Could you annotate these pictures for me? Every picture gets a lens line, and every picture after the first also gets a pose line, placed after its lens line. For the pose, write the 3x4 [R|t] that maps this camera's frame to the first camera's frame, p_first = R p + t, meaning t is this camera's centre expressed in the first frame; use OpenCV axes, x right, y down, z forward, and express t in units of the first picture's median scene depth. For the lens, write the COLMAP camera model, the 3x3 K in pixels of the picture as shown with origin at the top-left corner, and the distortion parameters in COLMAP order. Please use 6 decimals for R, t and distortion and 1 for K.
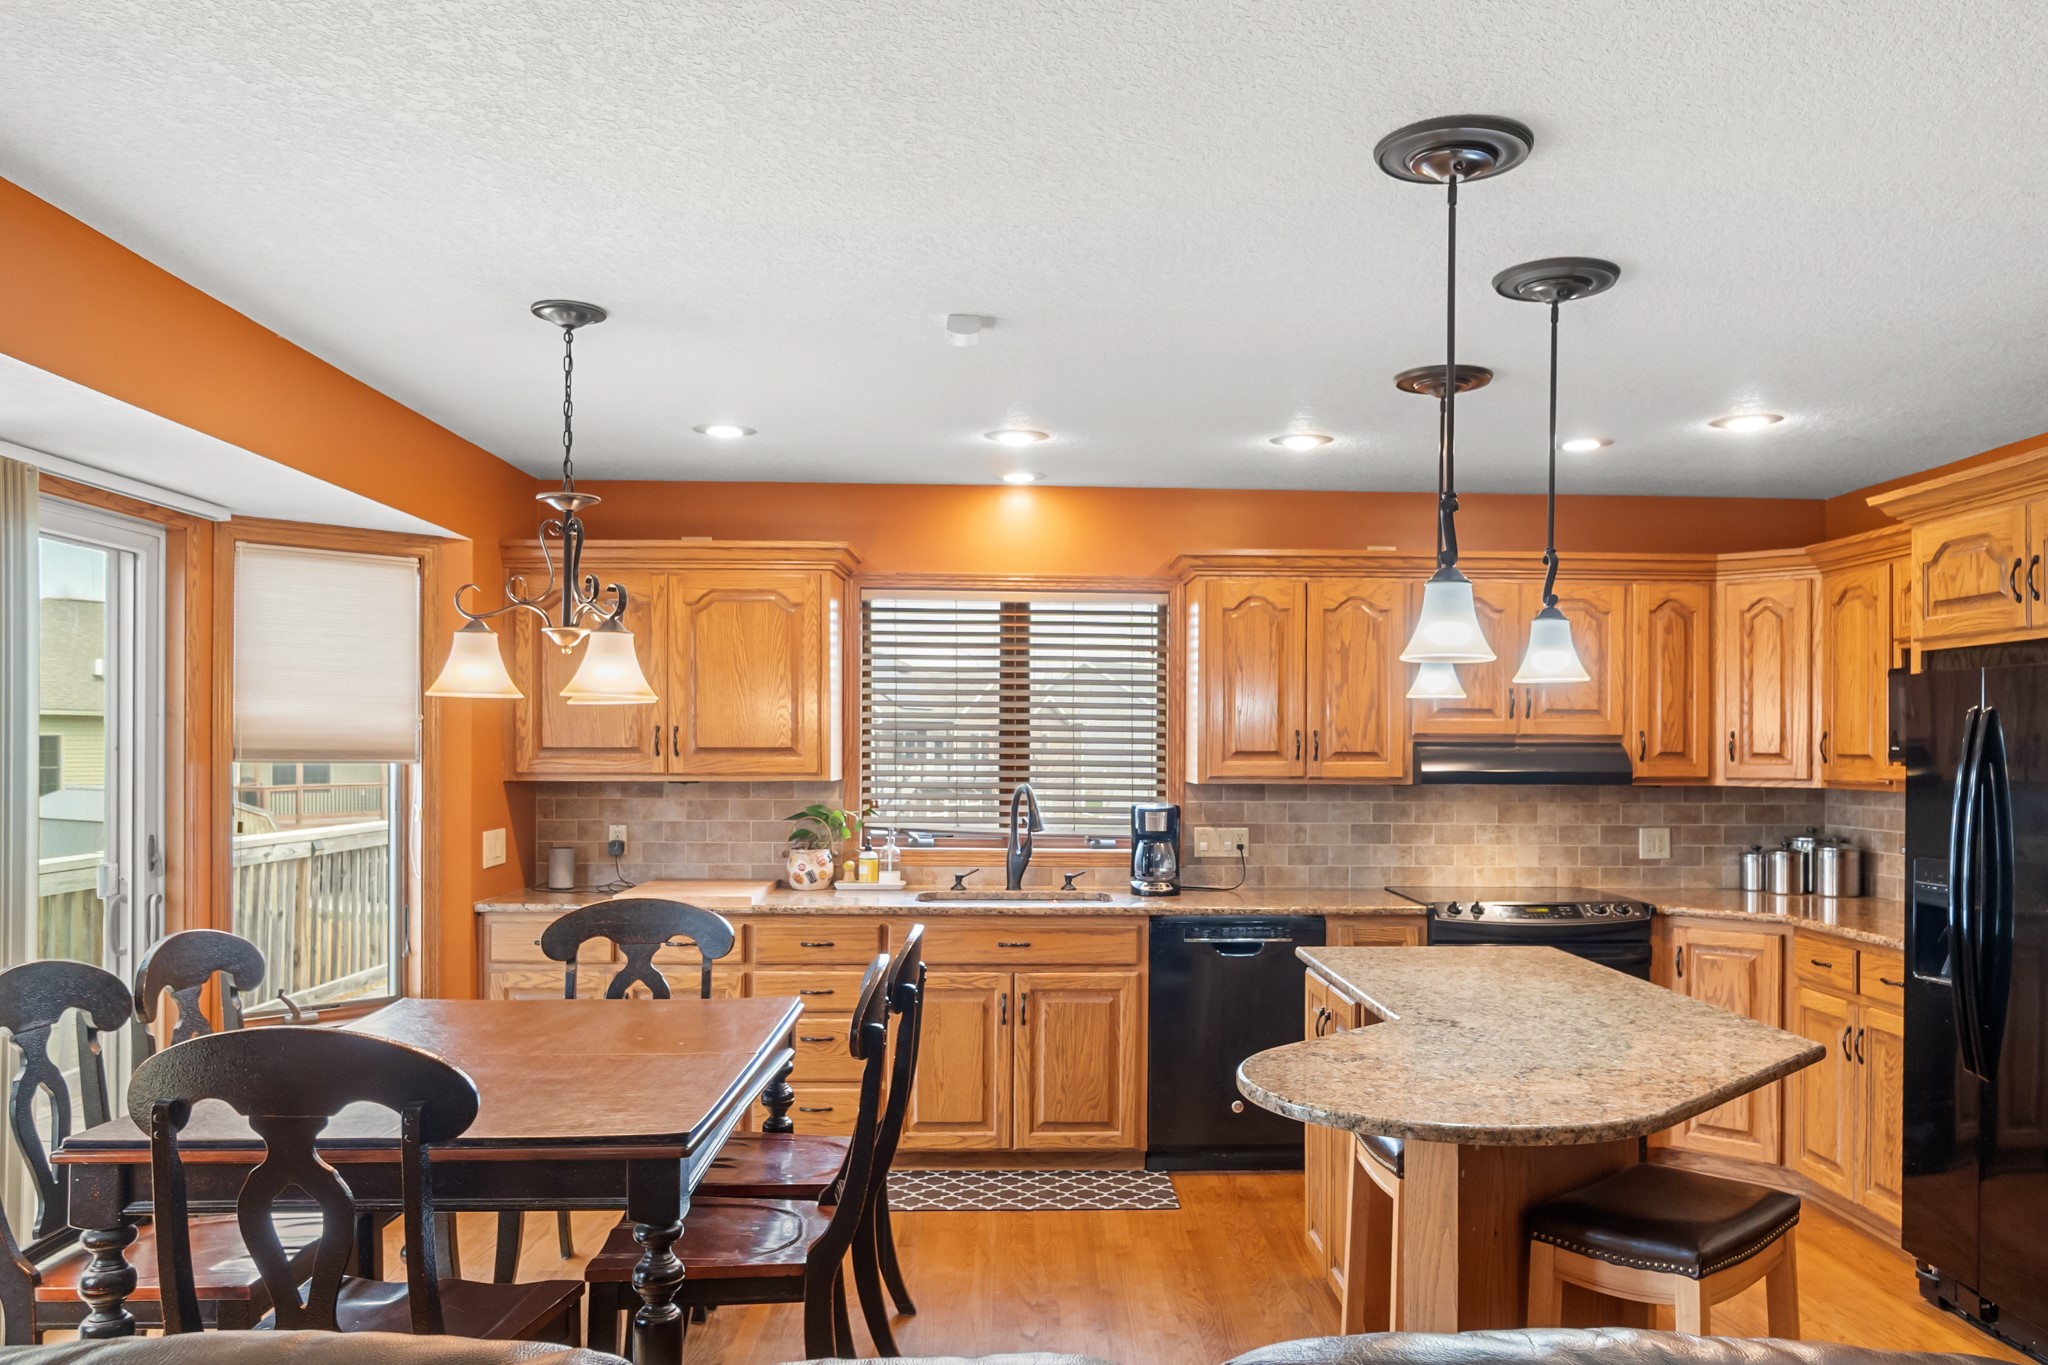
lens RADIAL K [[1526.8, 0, 1077.9], [0, 1526.8, 756.1], [0, 0, 1]] dist [0.001396, -0.003731]
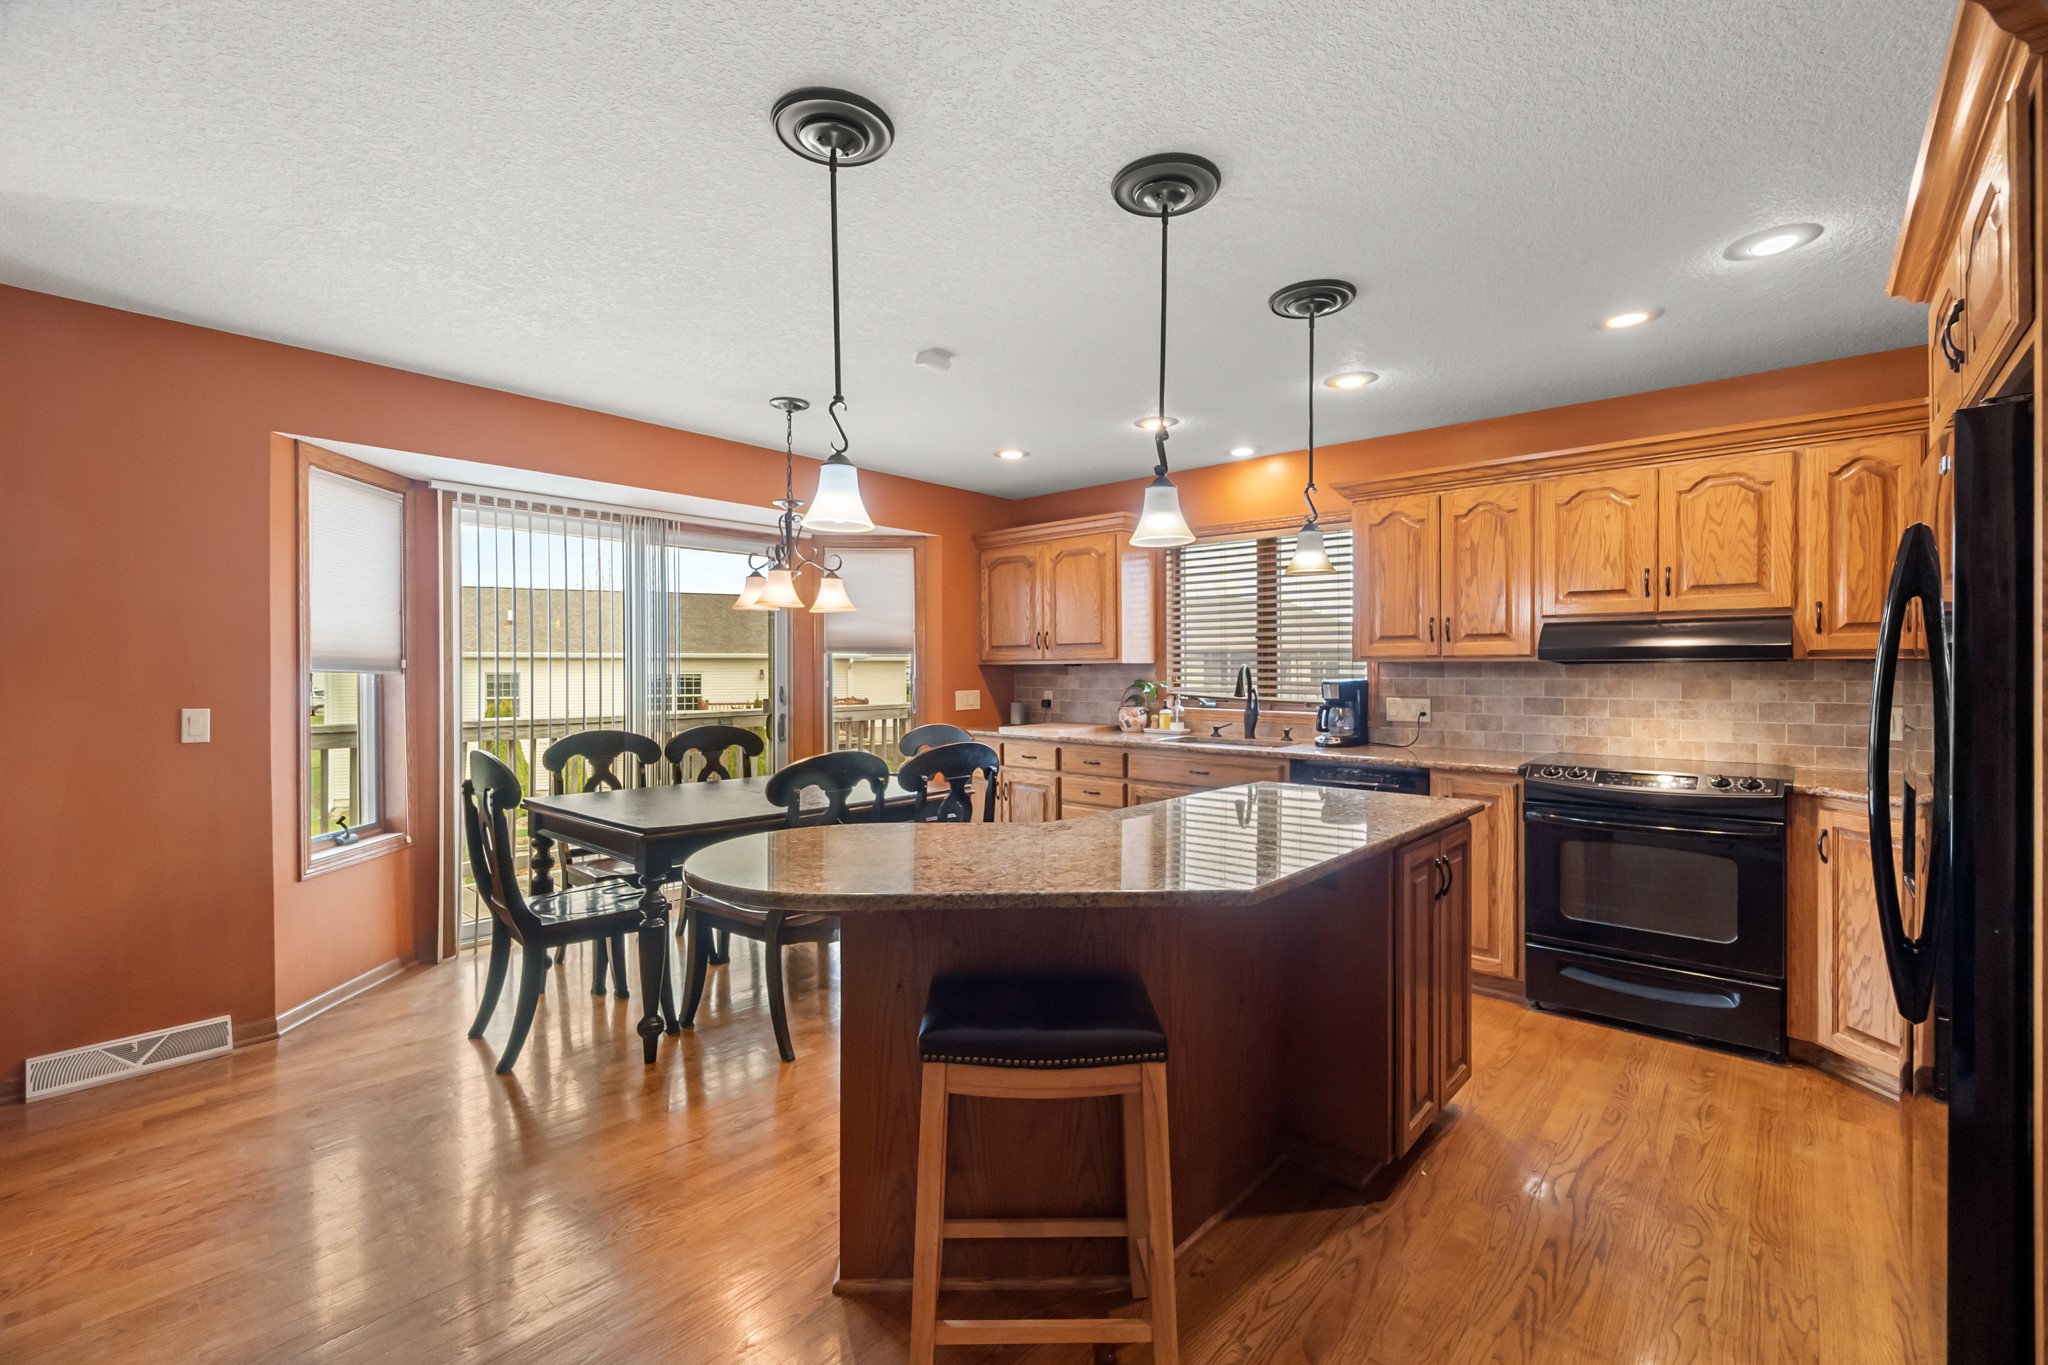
lens RADIAL K [[875.6, 0, 1022.6], [0, 875.6, 675.1], [0, 0, 1]] dist [-0.001264, 0.000187]
pose [[0.718216, -0.001179, -0.695819, 0.392715], [0.001116, 0.999999, -0.000542, 0.028961], [0.695819, -0.000387, 0.718217, 0.265358]]
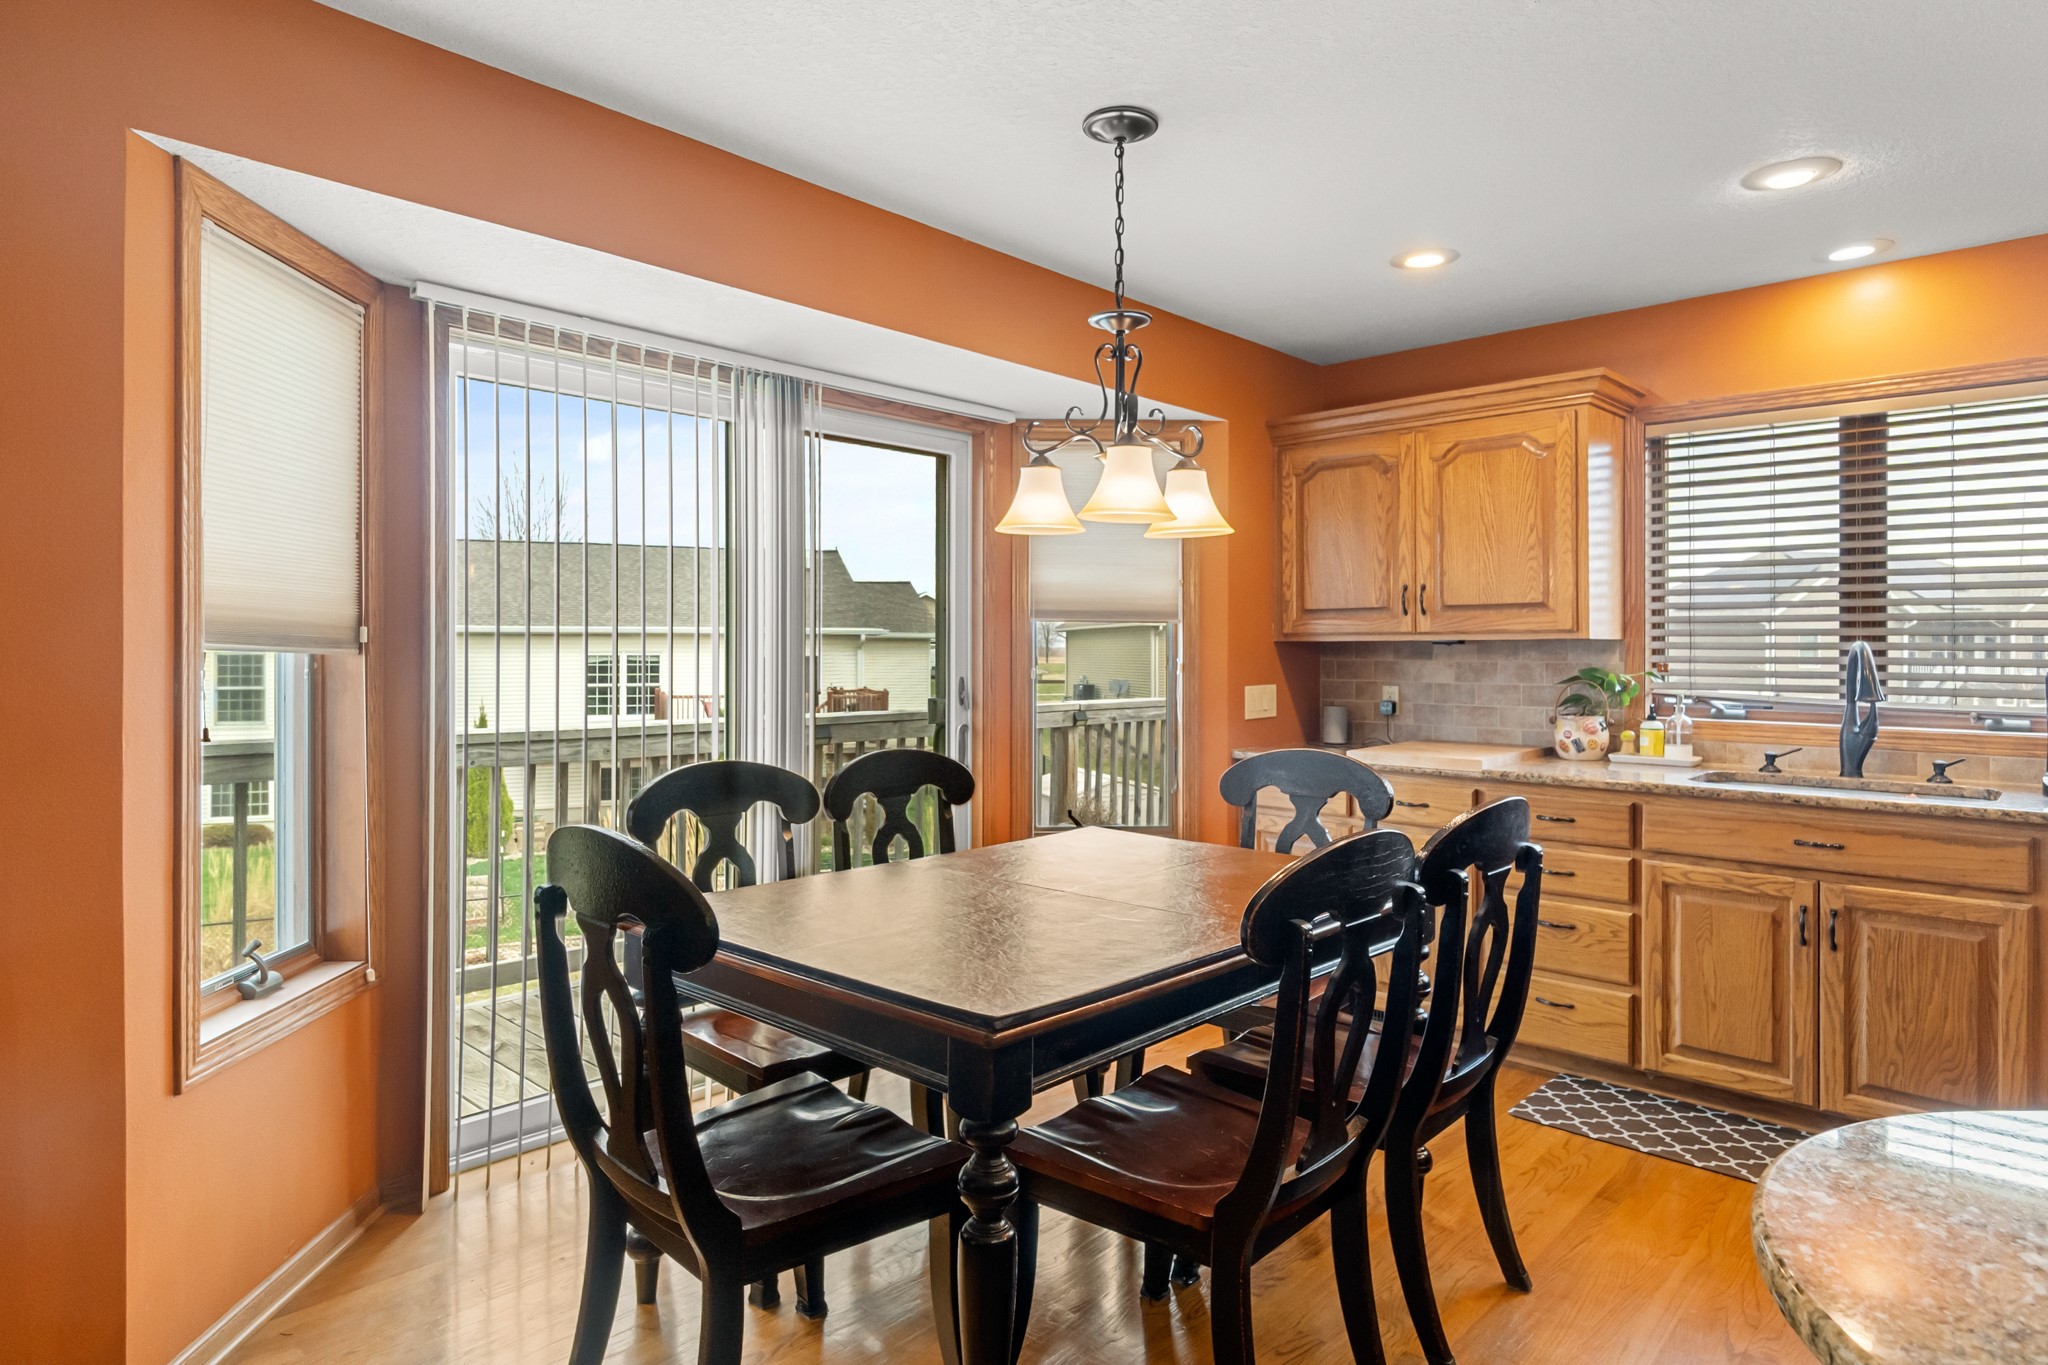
lens RADIAL K [[1160.4, 0, 1028.8], [0, 1160.4, 652.6], [0, 0, 1]] dist [0.001470, 0.001437]
pose [[0.701149, -0.002189, -0.713011, 0.091623], [-0.002229, 0.999984, -0.005261, 0.028252], [0.713011, 0.005278, 0.701133, 0.282551]]
